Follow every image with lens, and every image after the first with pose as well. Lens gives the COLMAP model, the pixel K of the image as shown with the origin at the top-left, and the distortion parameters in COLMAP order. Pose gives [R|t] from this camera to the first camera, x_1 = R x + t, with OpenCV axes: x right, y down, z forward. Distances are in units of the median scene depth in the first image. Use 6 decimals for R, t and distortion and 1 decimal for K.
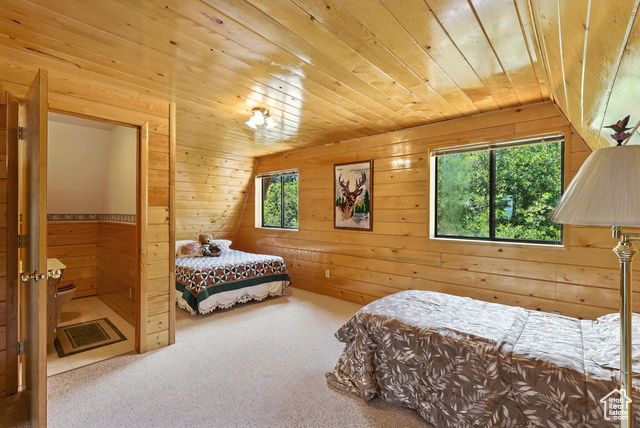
lens RADIAL K [[297.8, 0, 319.9], [0, 297.8, 212.3], [0, 0, 1]] dist [0.000648, -0.000033]
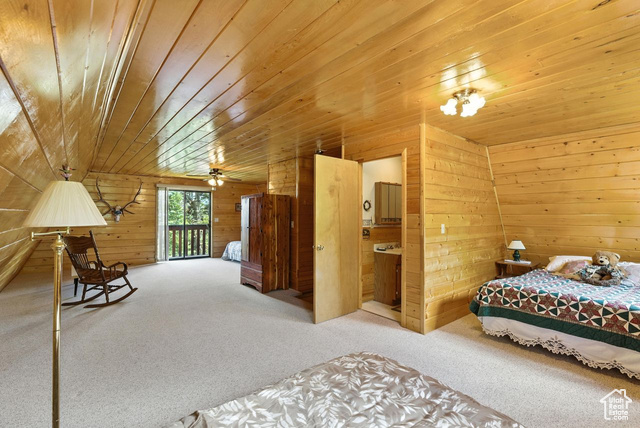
lens RADIAL K [[297.8, 0, 318.5], [0, 297.8, 215.0], [0, 0, 1]] dist [0.000648, -0.000033]
pose [[-0.181421, -0.014797, -0.983294, 0.536083], [-0.007820, 0.999877, -0.013604, 0.003421], [0.983374, 0.005221, -0.181515, 0.615783]]
